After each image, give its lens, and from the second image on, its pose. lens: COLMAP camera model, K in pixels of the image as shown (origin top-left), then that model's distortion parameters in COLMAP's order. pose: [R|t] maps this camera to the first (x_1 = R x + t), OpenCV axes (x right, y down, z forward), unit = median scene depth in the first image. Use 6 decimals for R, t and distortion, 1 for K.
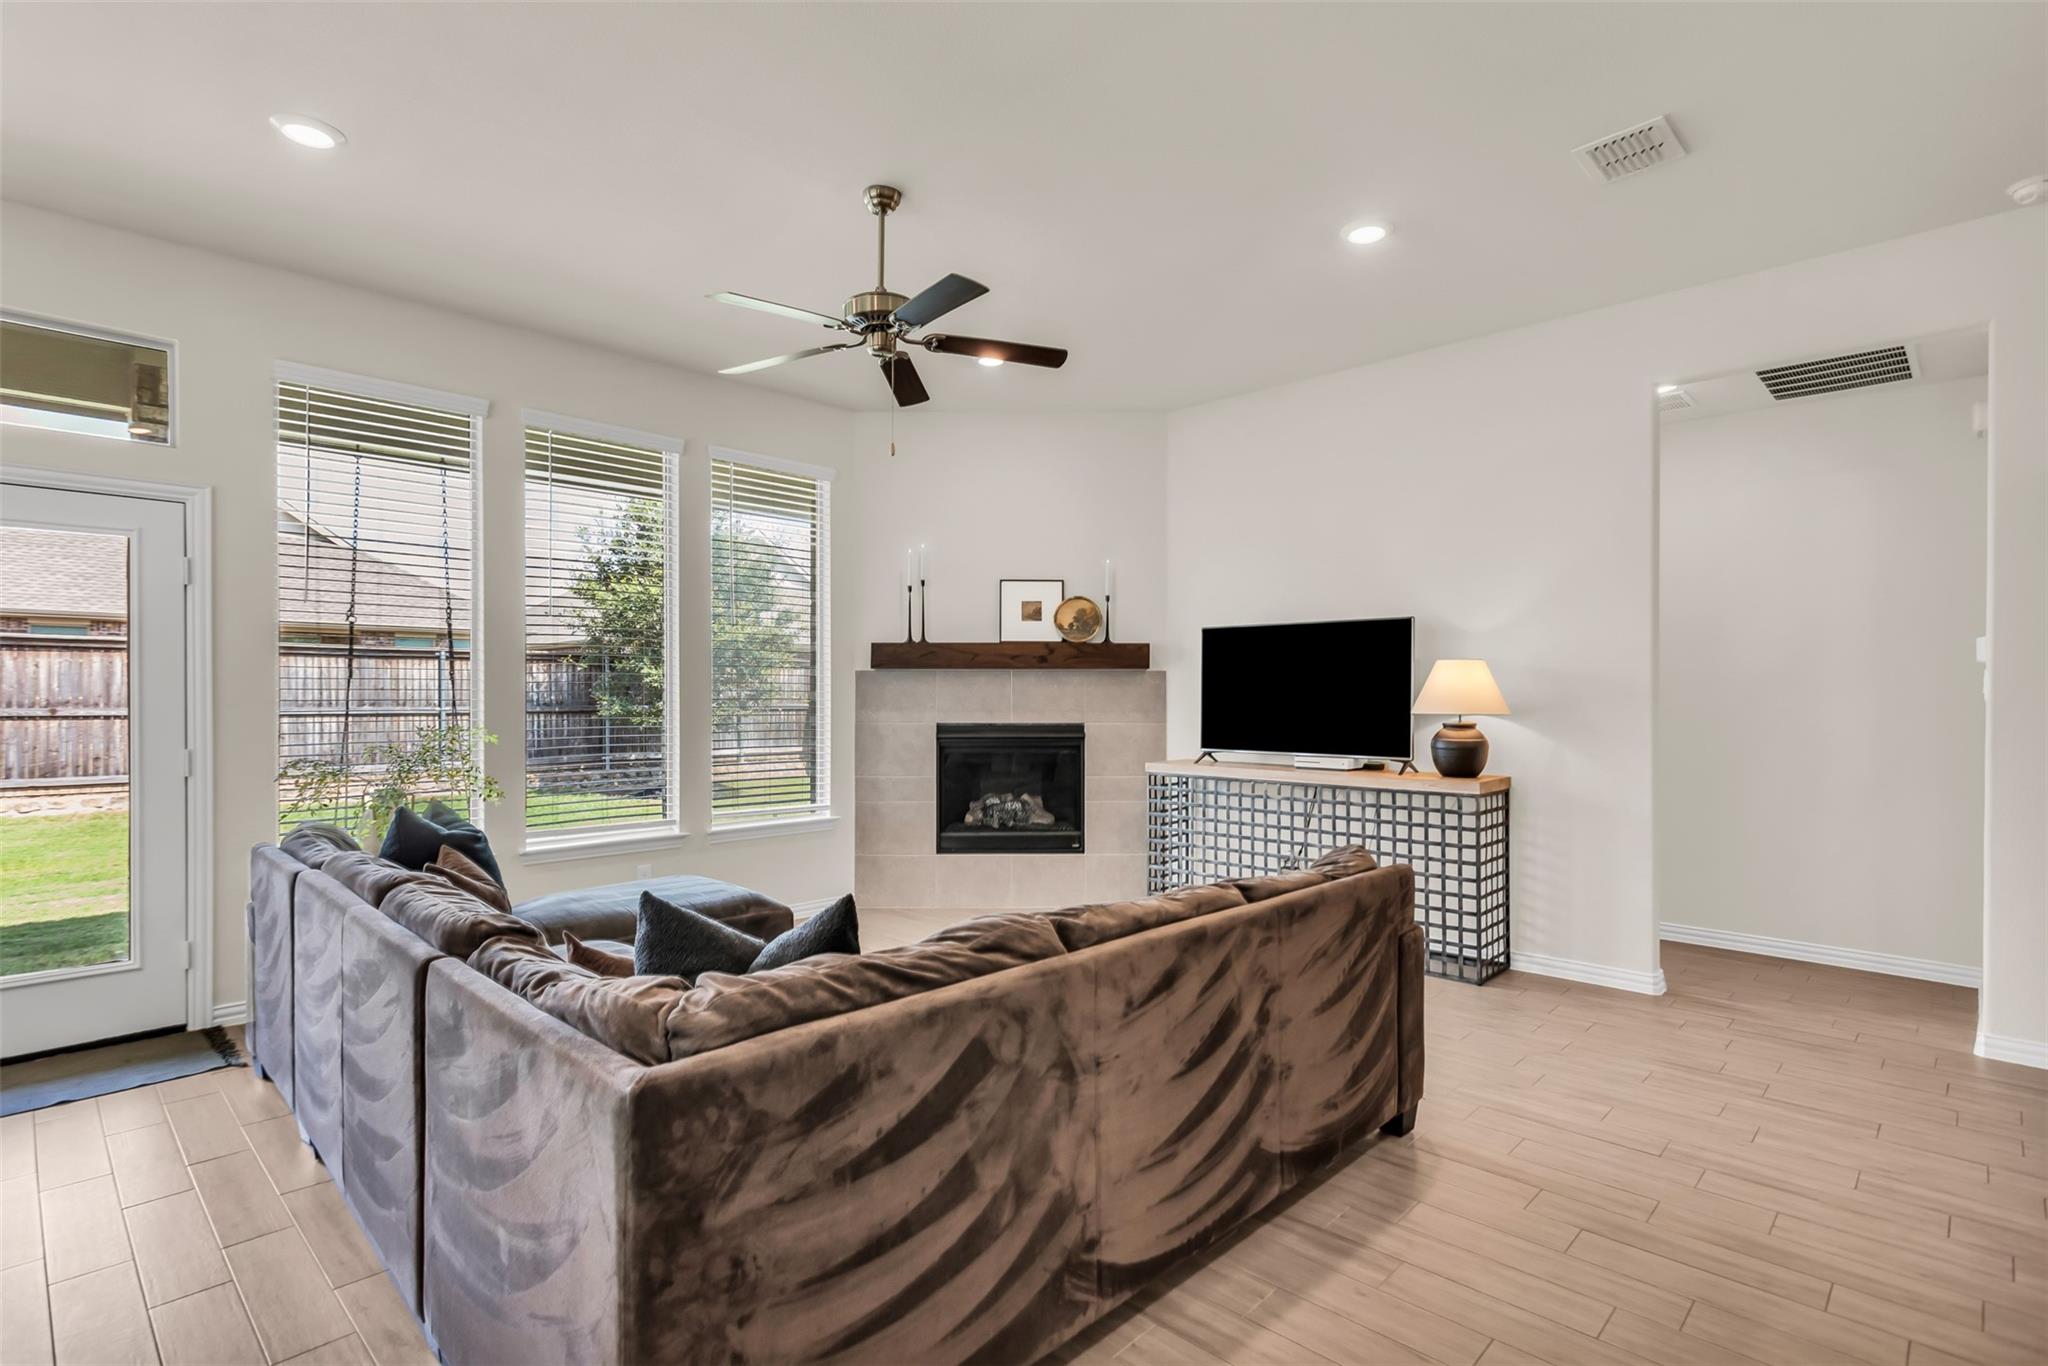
lens RADIAL K [[1001.1, 0, 1028.8], [0, 1001.1, 690.4], [0, 0, 1]] dist [0.022720, 0.000032]
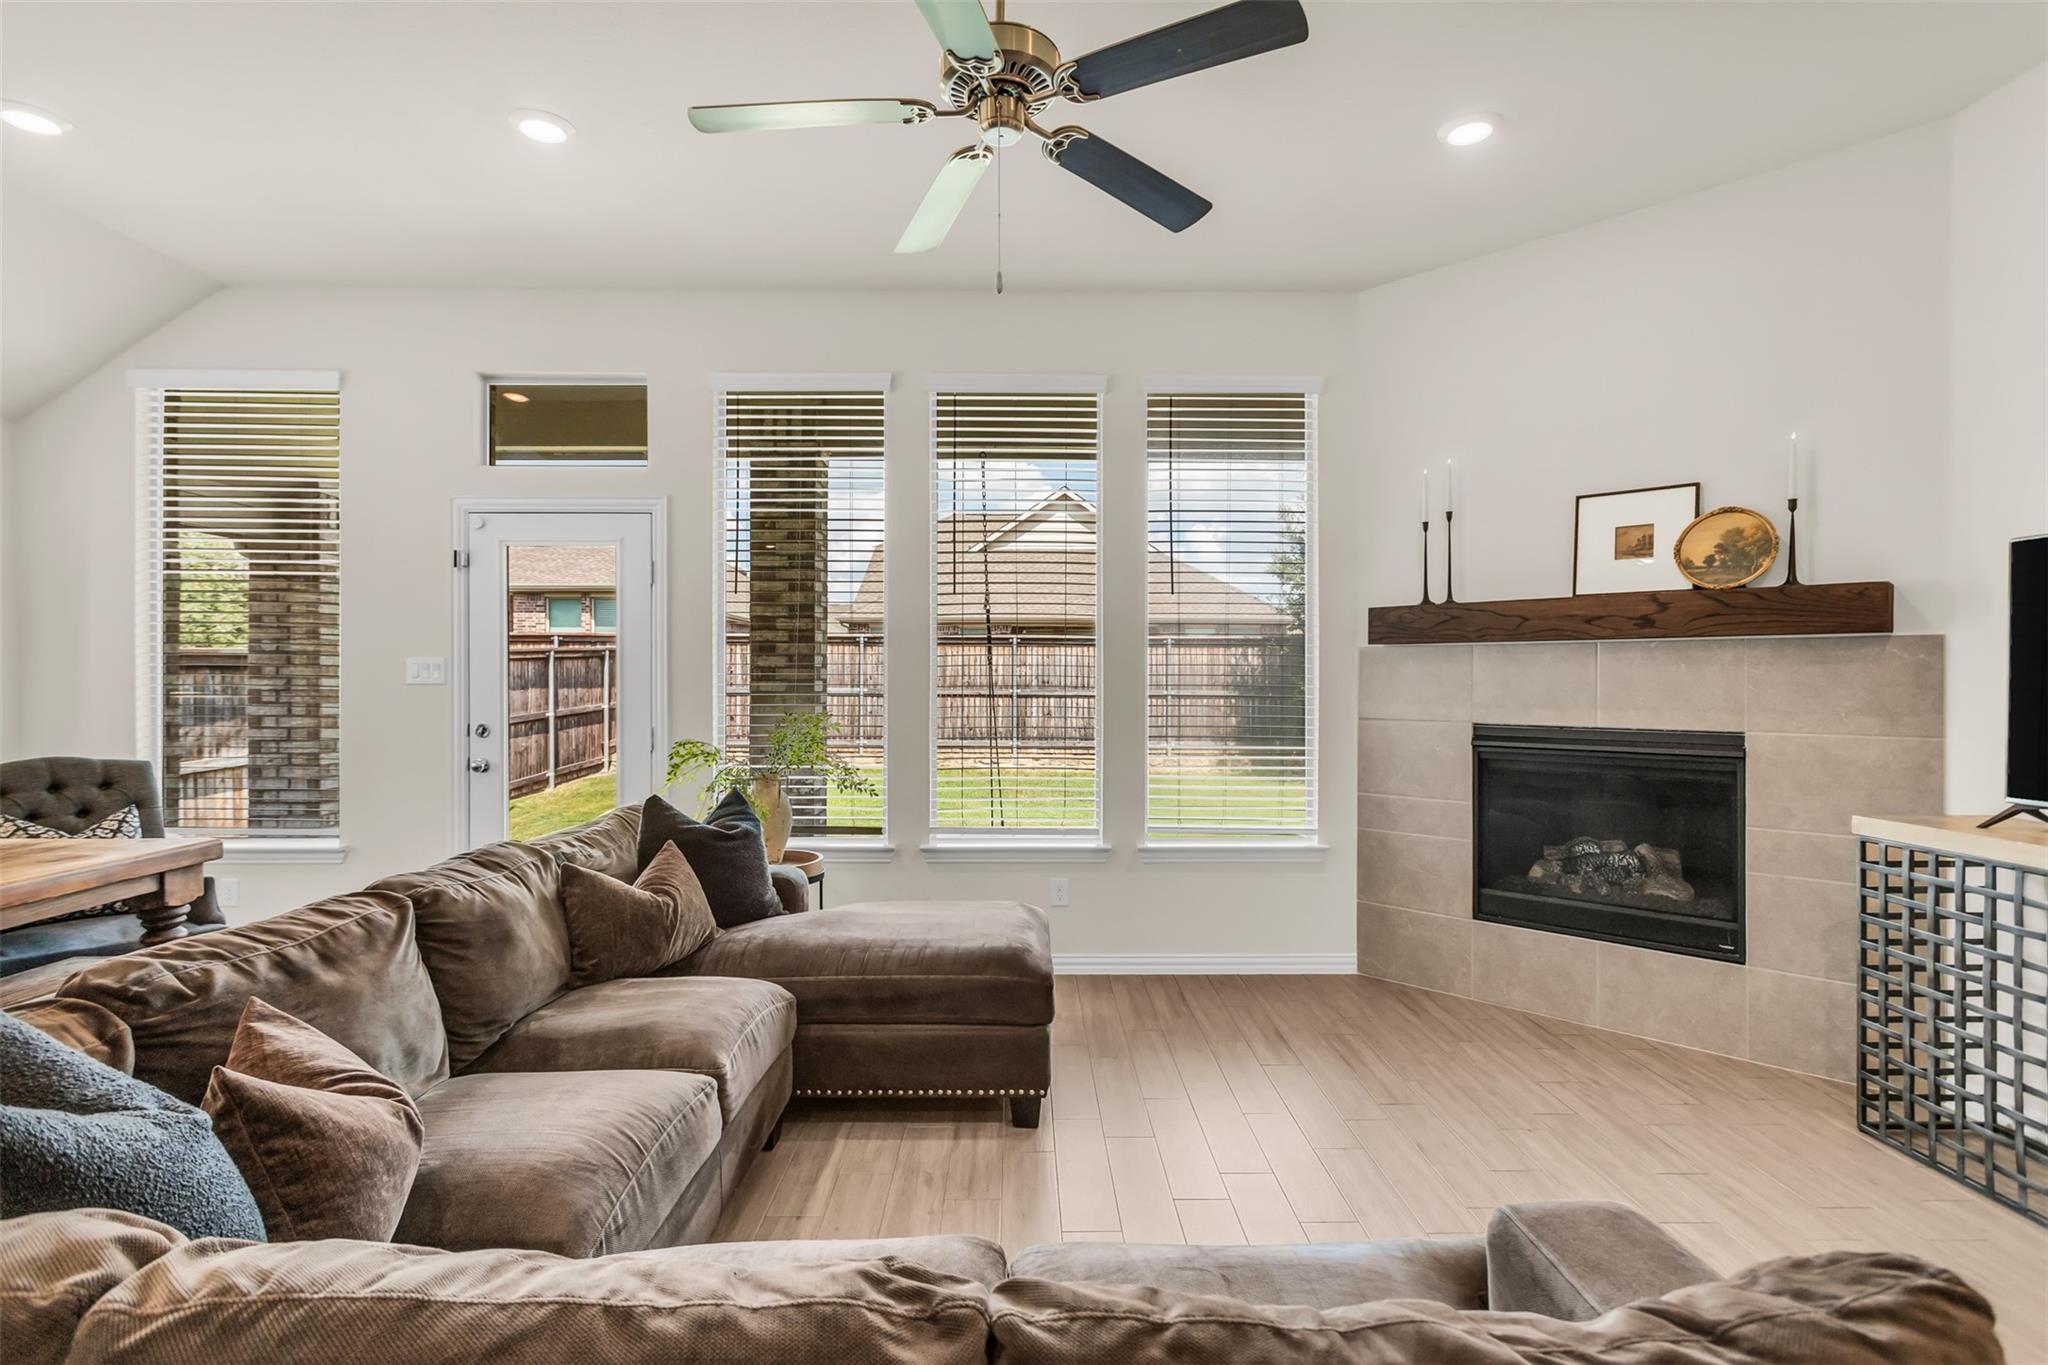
lens RADIAL K [[1001.1, 0, 1030.3], [0, 1001.1, 685.4], [0, 0, 1]] dist [0.022720, 0.000032]
pose [[0.708331, 0.006055, -0.705855, 0.173807], [0.002272, 0.999938, 0.010858, -0.000733], [0.705877, -0.009295, 0.708274, 0.318636]]
